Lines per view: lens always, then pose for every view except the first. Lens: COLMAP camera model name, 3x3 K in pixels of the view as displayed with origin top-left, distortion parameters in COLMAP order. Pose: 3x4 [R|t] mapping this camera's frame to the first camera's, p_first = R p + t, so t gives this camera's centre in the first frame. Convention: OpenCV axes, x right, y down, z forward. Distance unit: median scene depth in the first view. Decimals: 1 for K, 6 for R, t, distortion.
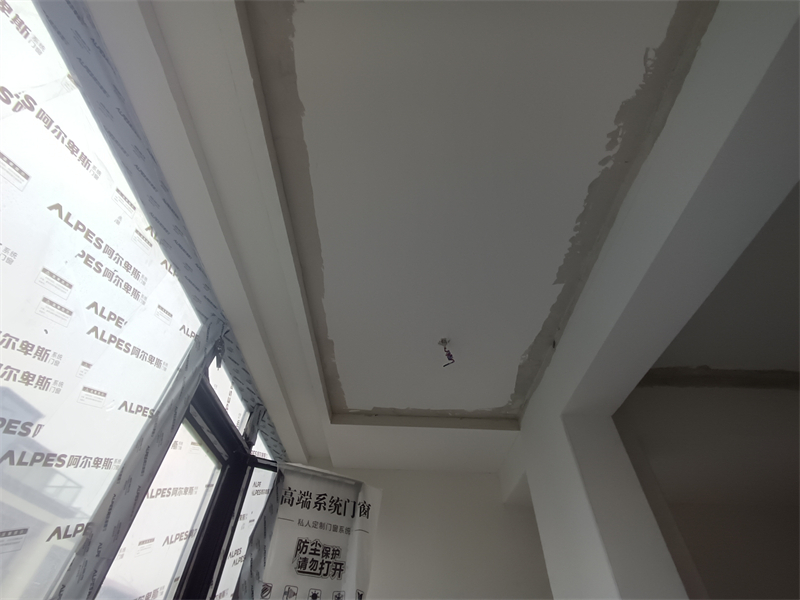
lens RADIAL K [[366.8, 0, 396.1], [0, 366.8, 301.4], [0, 0, 1]] dist [-0.001063, -0.000040]
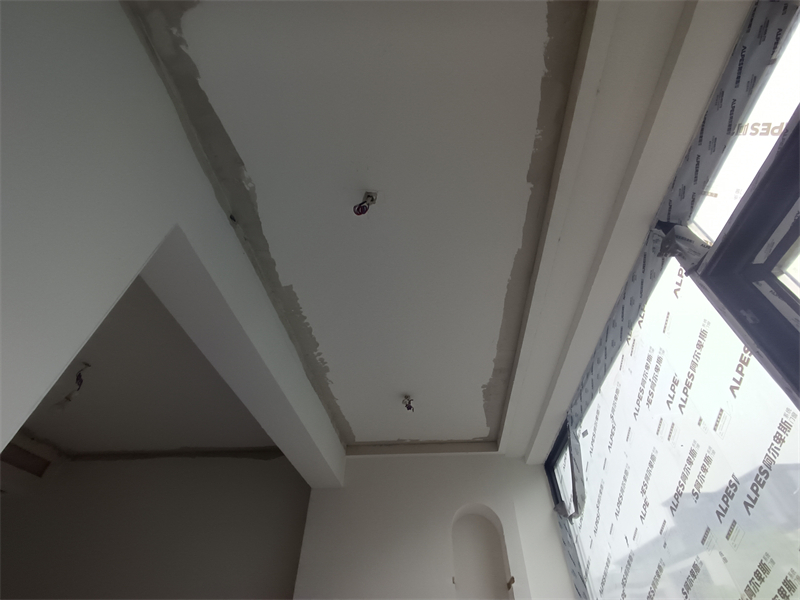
lens RADIAL K [[366.8, 0, 396.1], [0, 366.8, 301.4], [0, 0, 1]] dist [-0.001063, -0.000040]
pose [[-0.992417, 0.046984, 0.113583, 0.006234], [-0.114539, -0.018169, -0.993253, 0.804223], [-0.044603, -0.998730, 0.023412, 0.750126]]
